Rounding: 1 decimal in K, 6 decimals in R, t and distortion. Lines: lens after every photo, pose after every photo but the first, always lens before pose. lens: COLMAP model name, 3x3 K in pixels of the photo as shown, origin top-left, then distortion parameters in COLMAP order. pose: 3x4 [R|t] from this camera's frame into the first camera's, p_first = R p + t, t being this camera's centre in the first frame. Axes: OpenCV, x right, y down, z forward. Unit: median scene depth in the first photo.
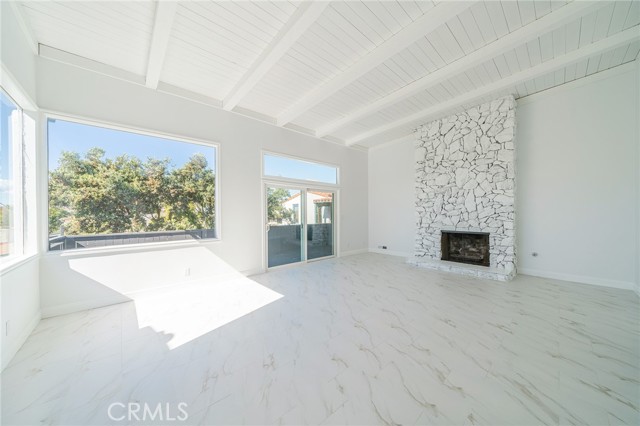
lens RADIAL K [[220.2, 0, 317.5], [0, 220.2, 214.1], [0, 0, 1]] dist [-0.010507, -0.000213]
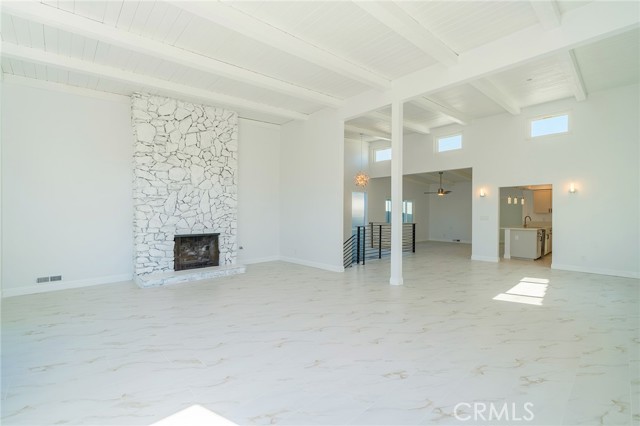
lens RADIAL K [[284.5, 0, 314.0], [0, 284.5, 217.2], [0, 0, 1]] dist [-0.004843, -0.000079]
pose [[-0.020090, -0.007177, 0.999772, -0.507797], [0.001492, 0.999973, 0.007209, 0.000046], [-0.999797, 0.001637, -0.020079, 0.495008]]
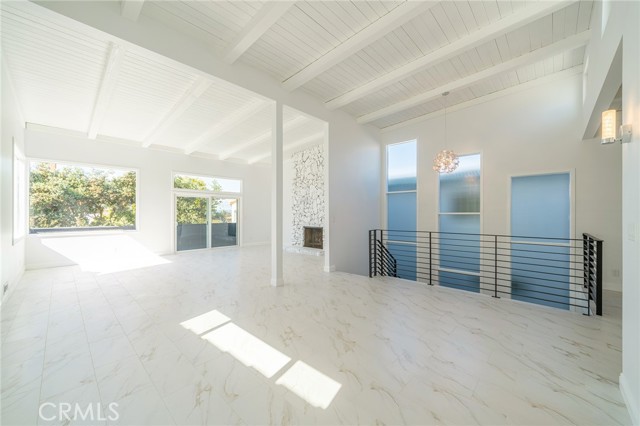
lens RADIAL K [[248.5, 0, 315.5], [0, 248.5, 213.6], [0, 0, 1]] dist [0.002048, 0.000326]
pose [[0.997526, 0.007294, 0.069922, 0.523570], [-0.006920, 0.999960, -0.005586, -0.002407], [-0.069960, 0.005088, 0.997537, -0.654392]]
